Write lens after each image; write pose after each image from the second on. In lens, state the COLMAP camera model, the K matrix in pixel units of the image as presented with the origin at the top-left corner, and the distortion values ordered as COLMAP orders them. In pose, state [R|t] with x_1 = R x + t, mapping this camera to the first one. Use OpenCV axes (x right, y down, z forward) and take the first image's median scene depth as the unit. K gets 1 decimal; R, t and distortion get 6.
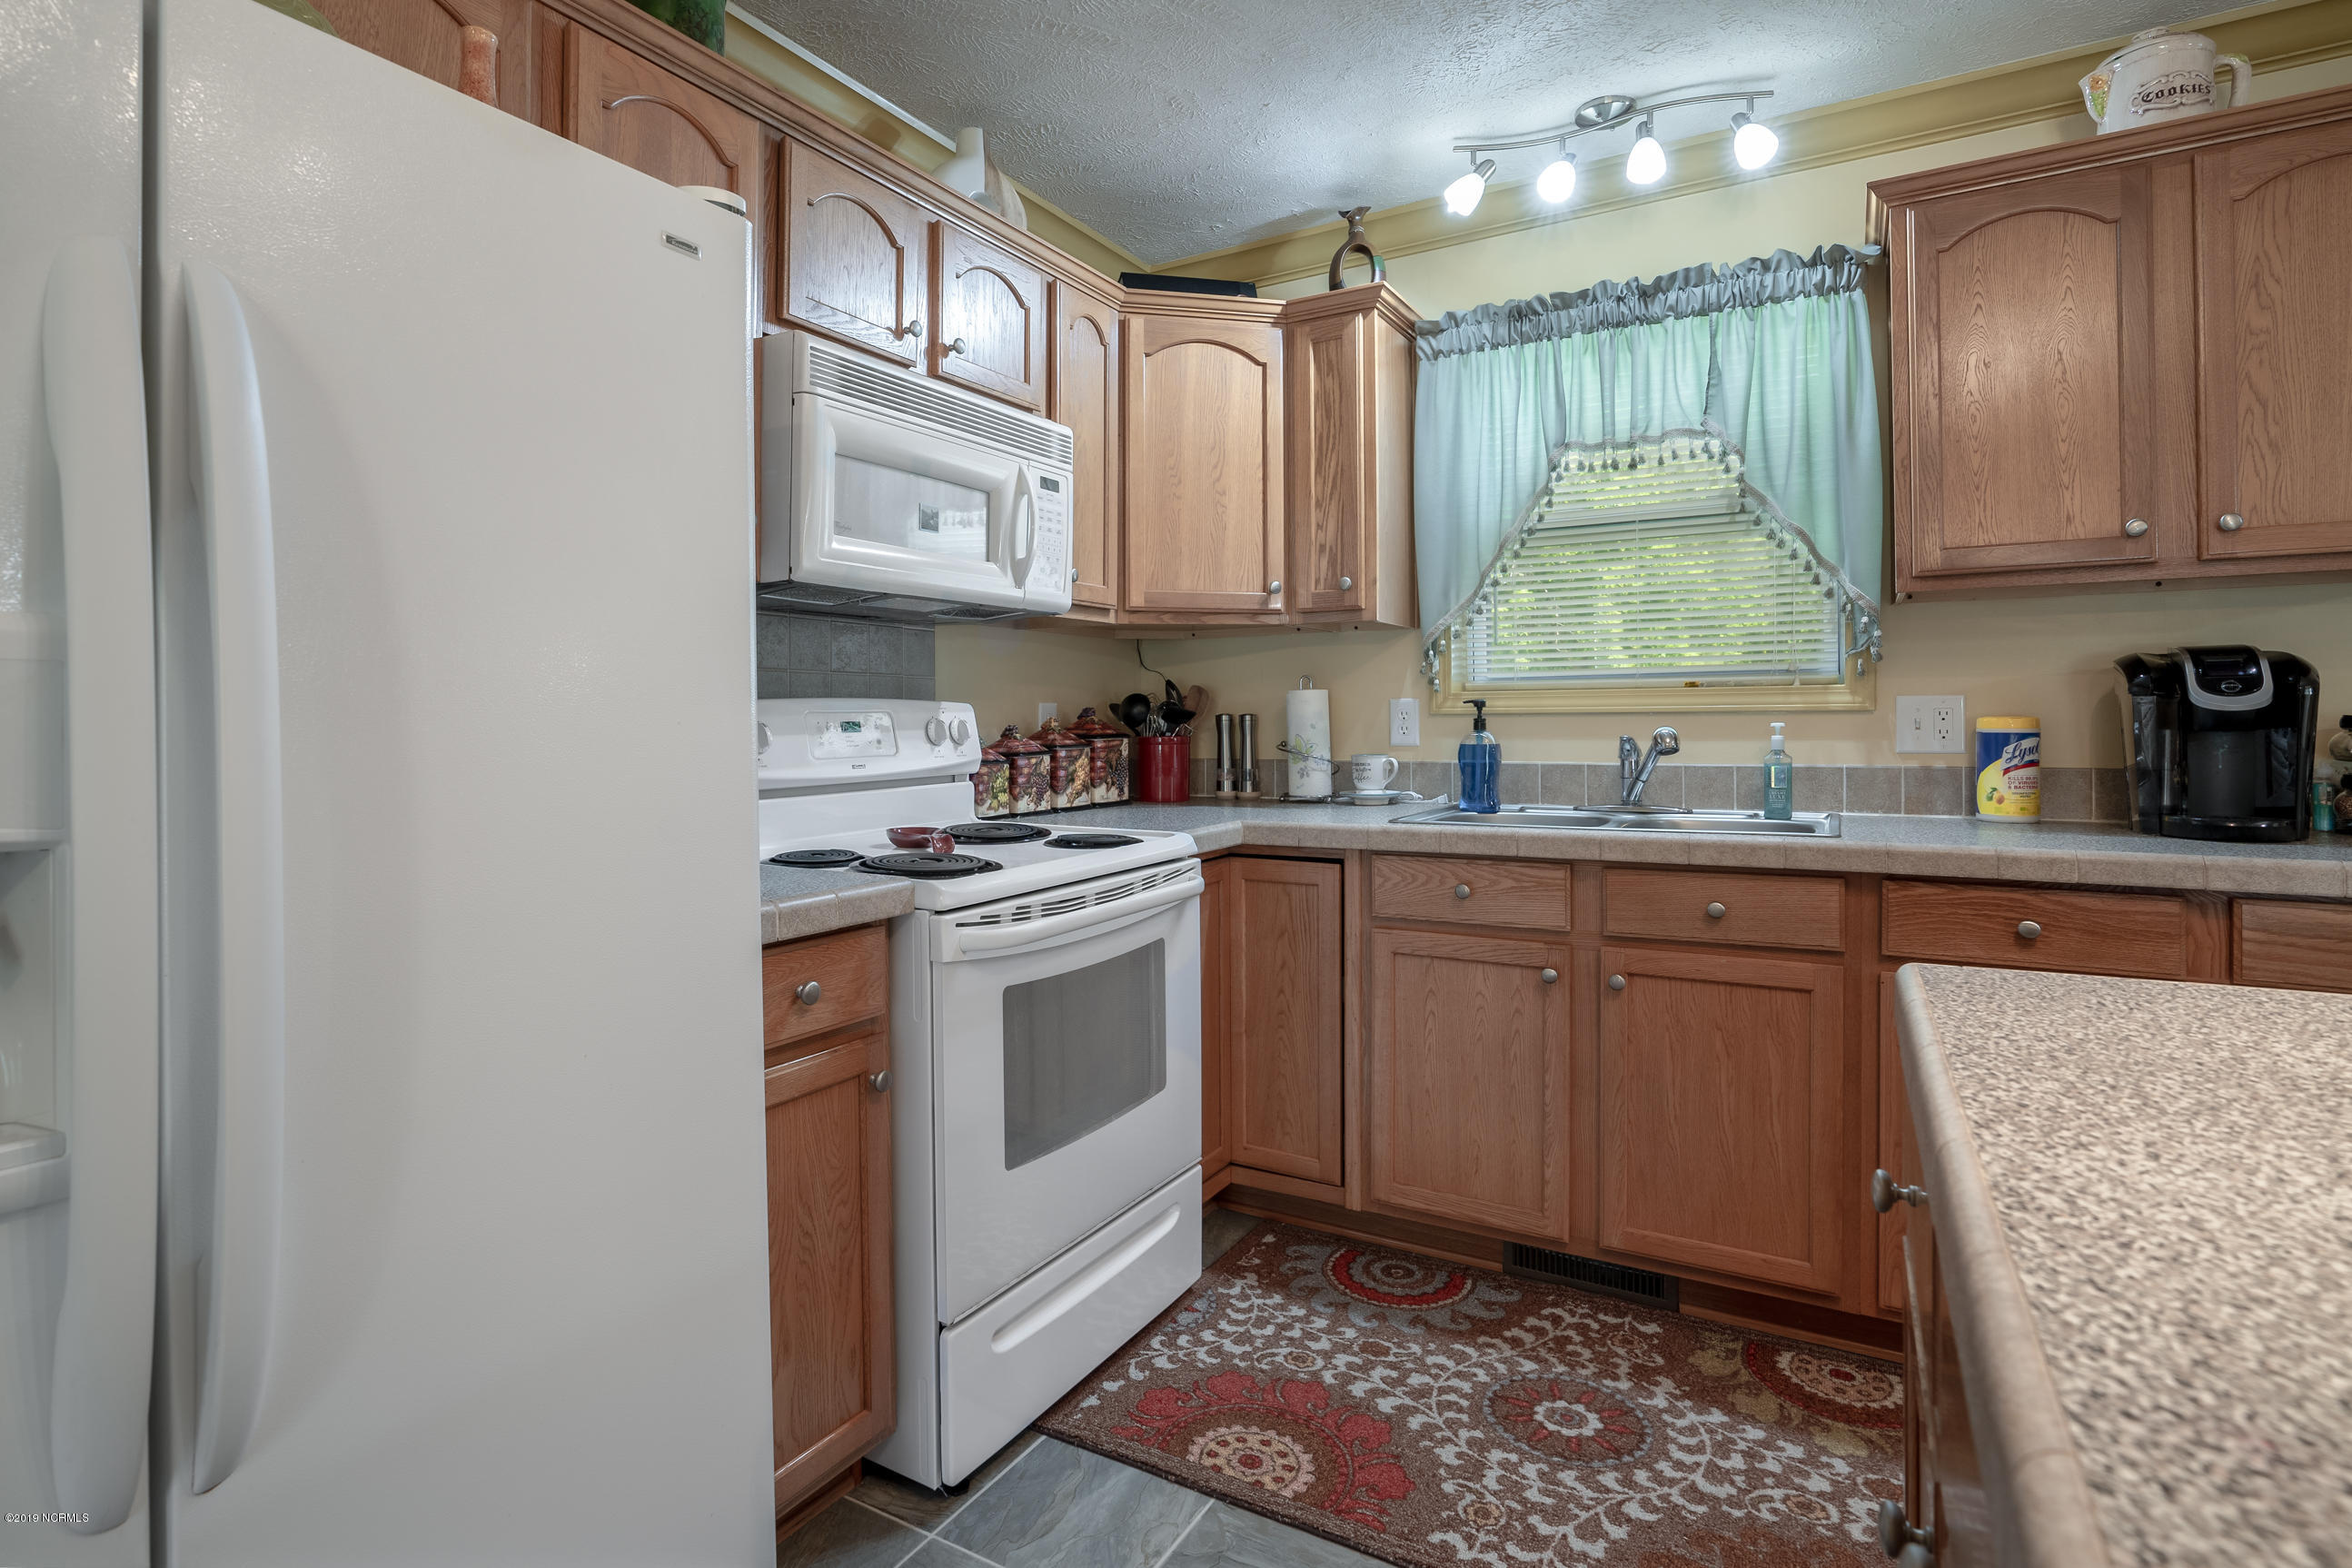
lens RADIAL K [[1165.2, 0, 1150.3], [0, 1165.2, 717.8], [0, 0, 1]] dist [-0.032915, 0.009641]
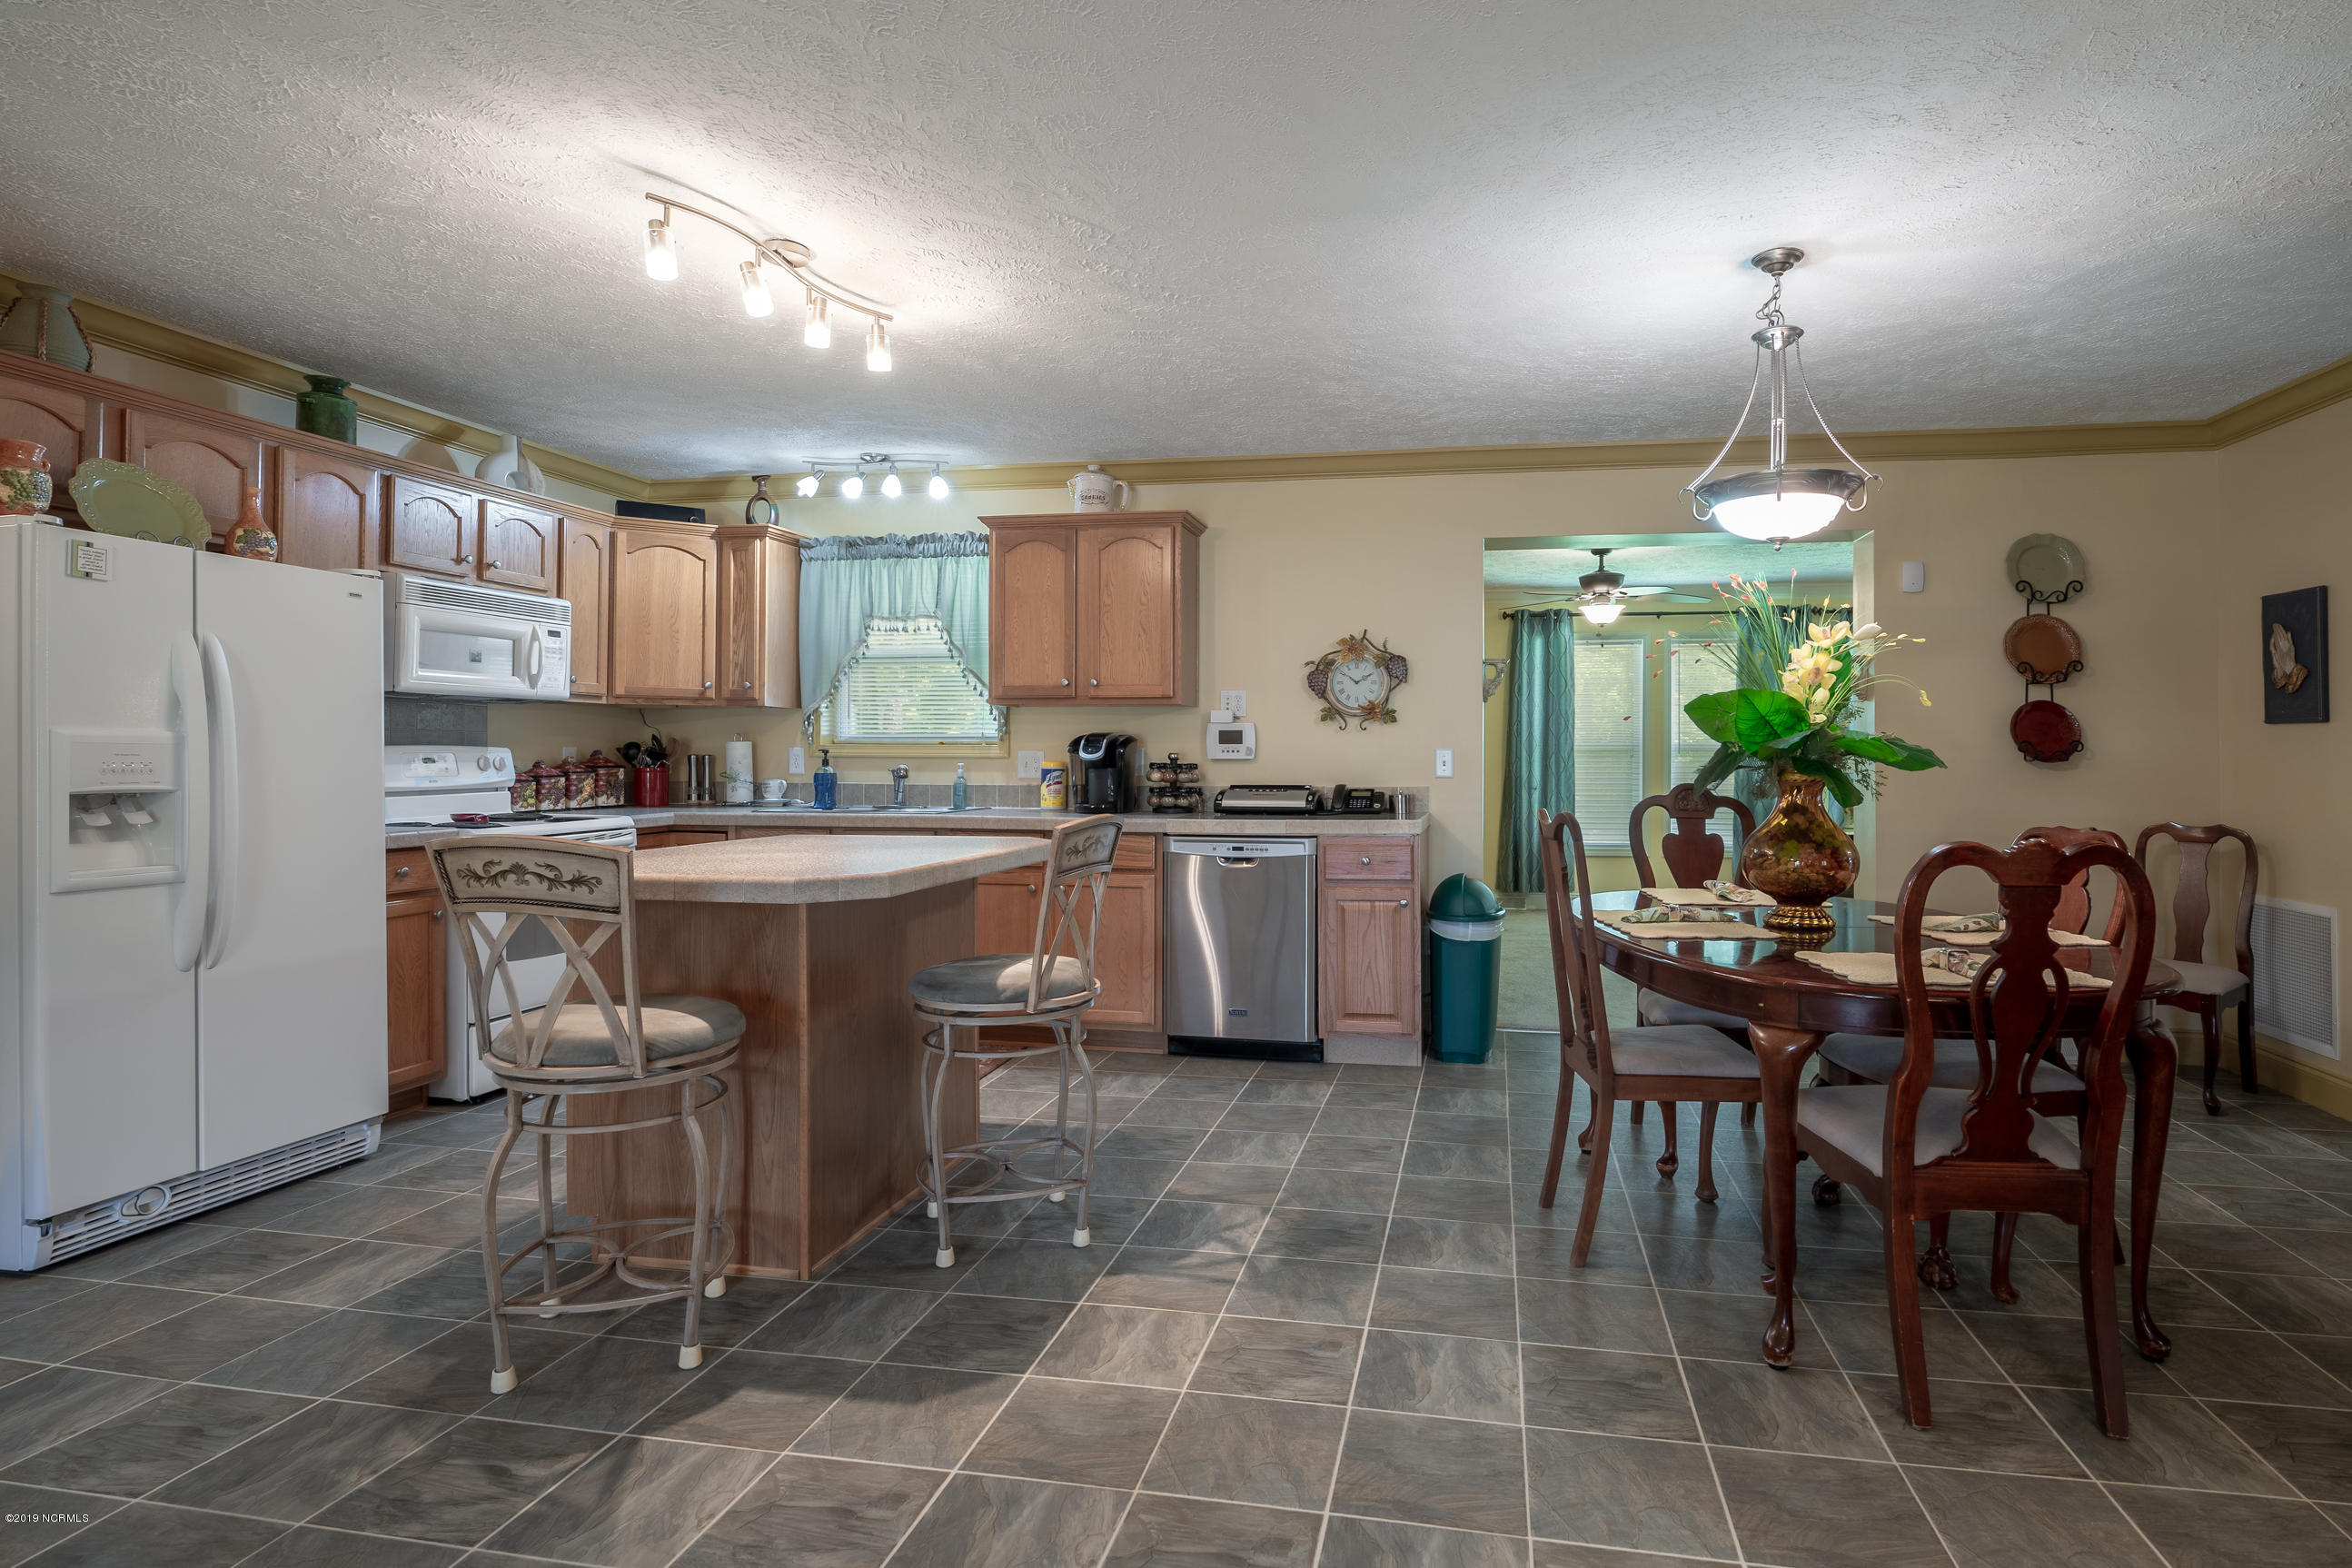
lens RADIAL K [[1165.2, 0, 1279.5], [0, 1165.2, 758.8], [0, 0, 1]] dist [-0.032915, 0.009641]
pose [[0.930948, 0.010610, 0.364998, 0.317278], [-0.012341, 0.999921, 0.002410, -0.015112], [-0.364943, -0.006748, 0.931005, -1.128611]]
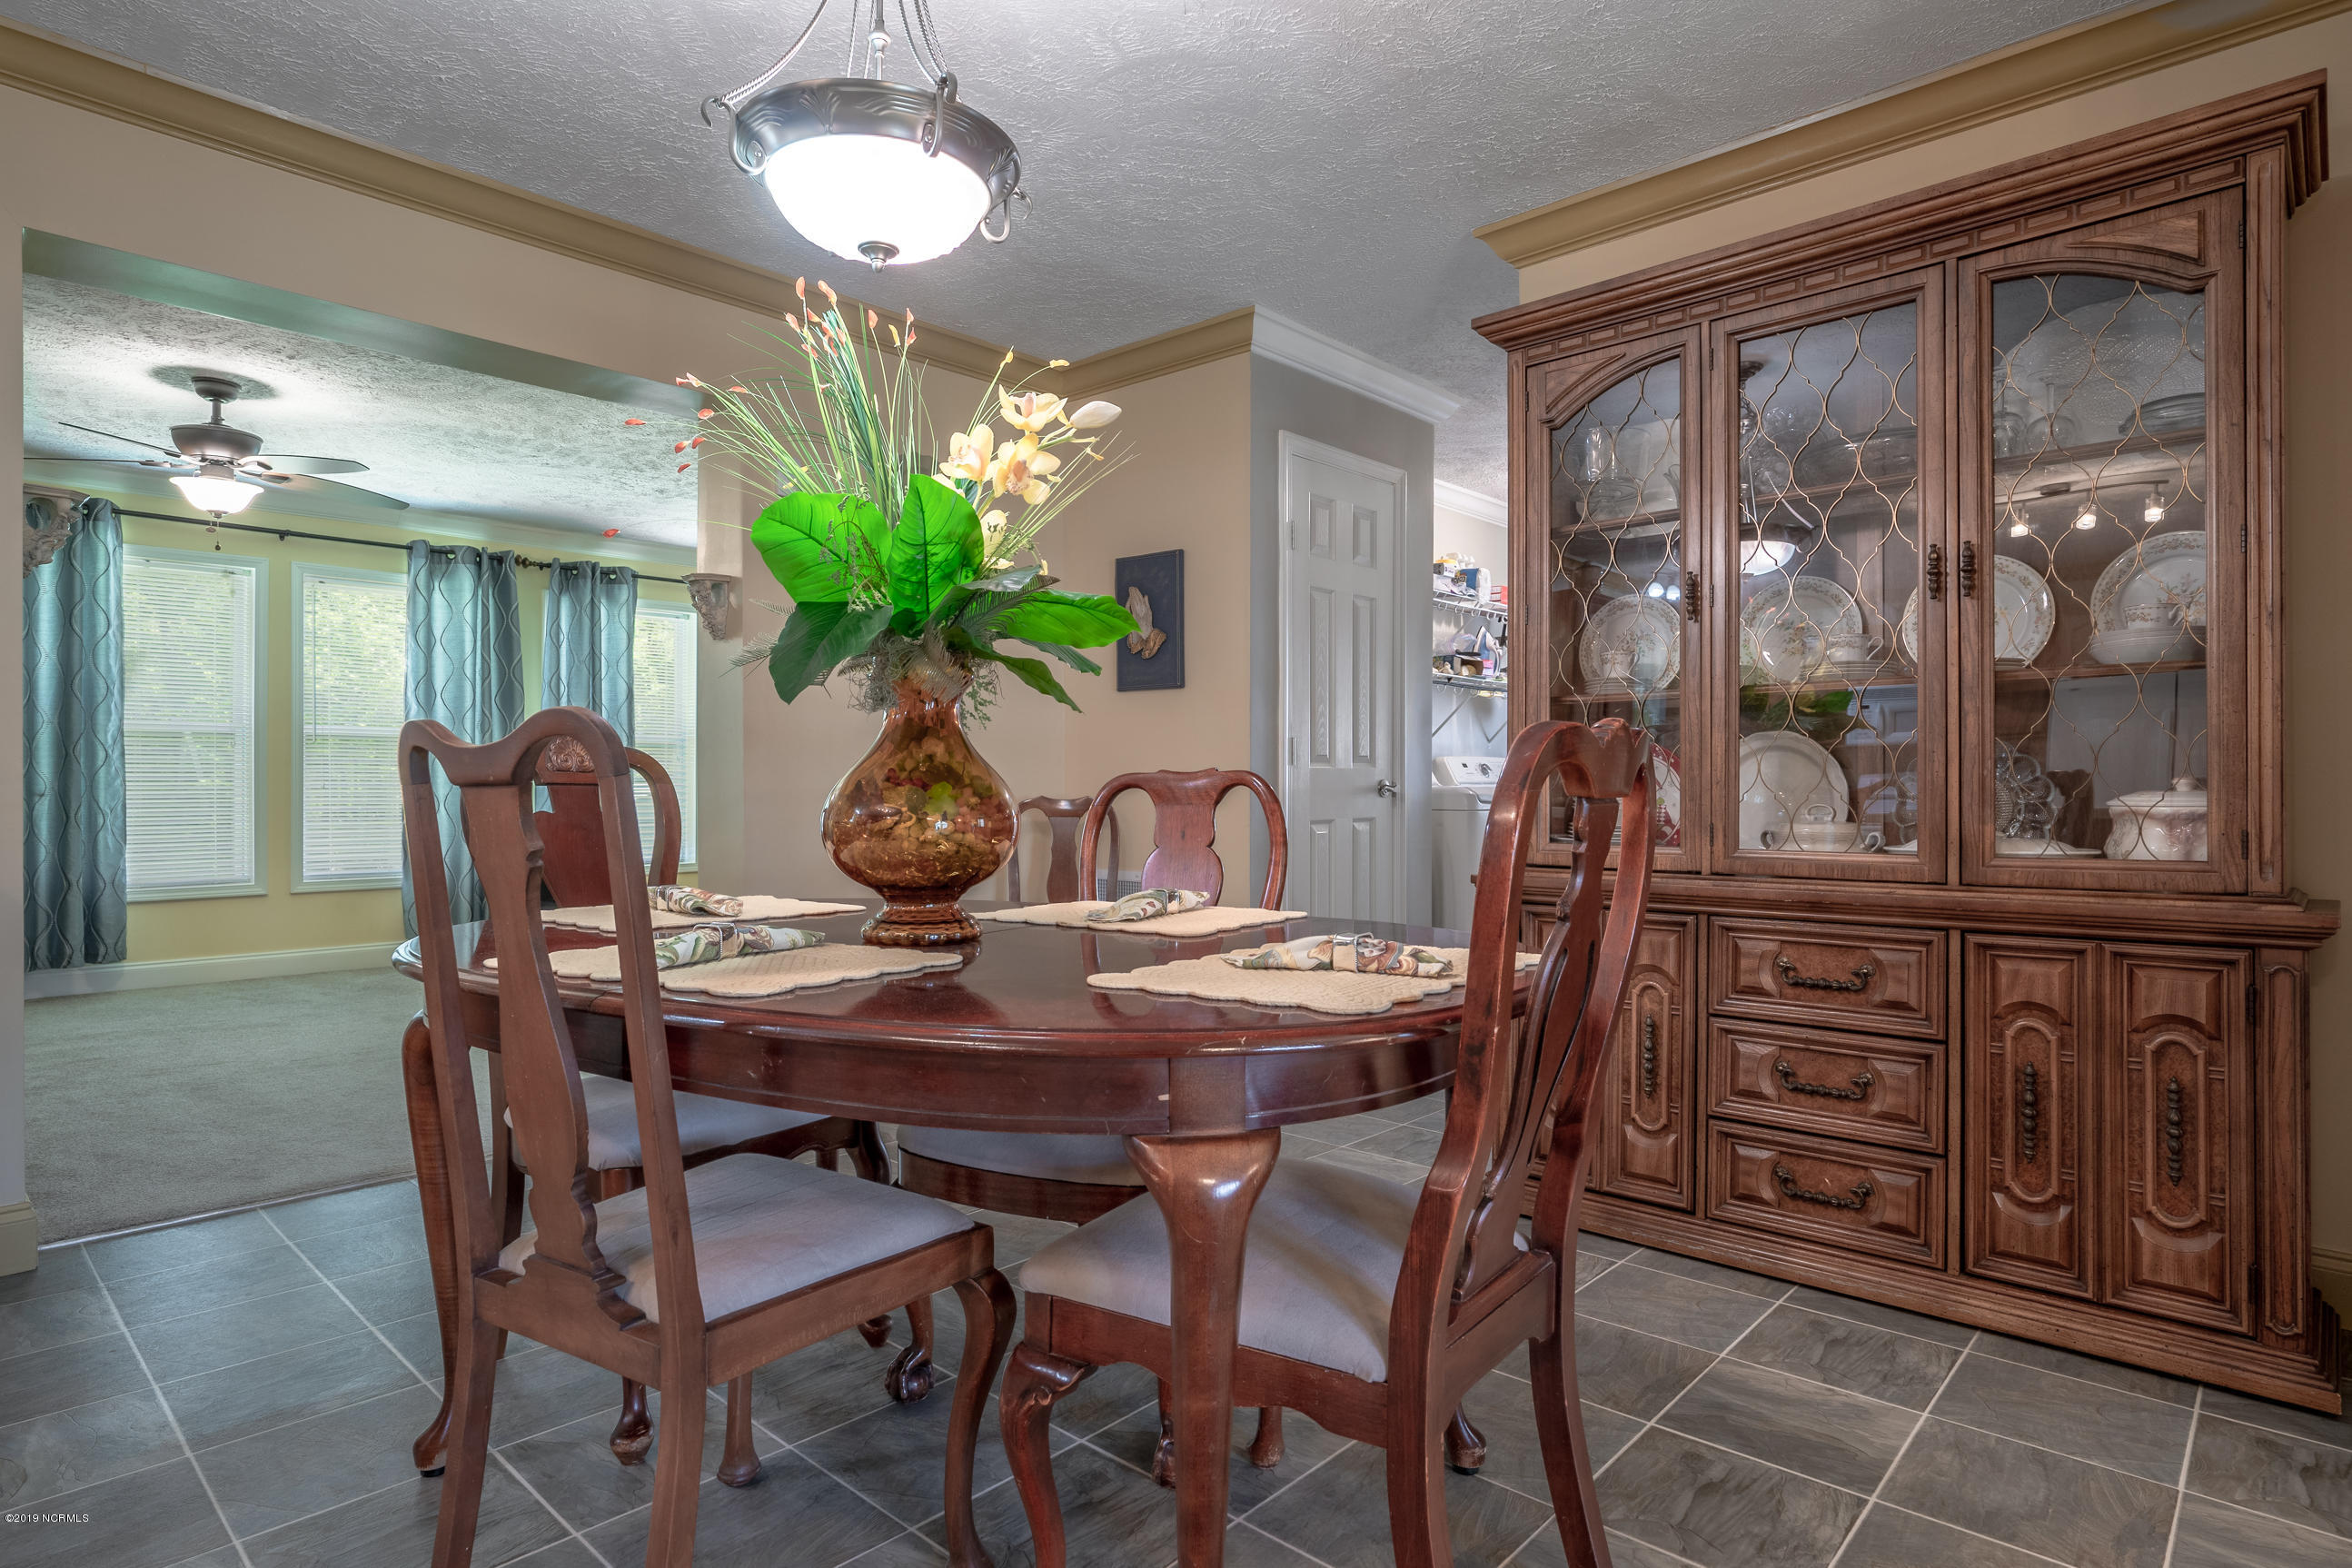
lens RADIAL K [[1252.4, 0, 1158.0], [0, 1252.4, 796.1], [0, 0, 1]] dist [-0.006458, 0.004961]
pose [[0.208112, 0.001840, 0.978103, 0.556041], [-0.006786, 0.999977, -0.000437, 0.065080], [-0.978082, -0.006547, 0.208119, -0.532970]]
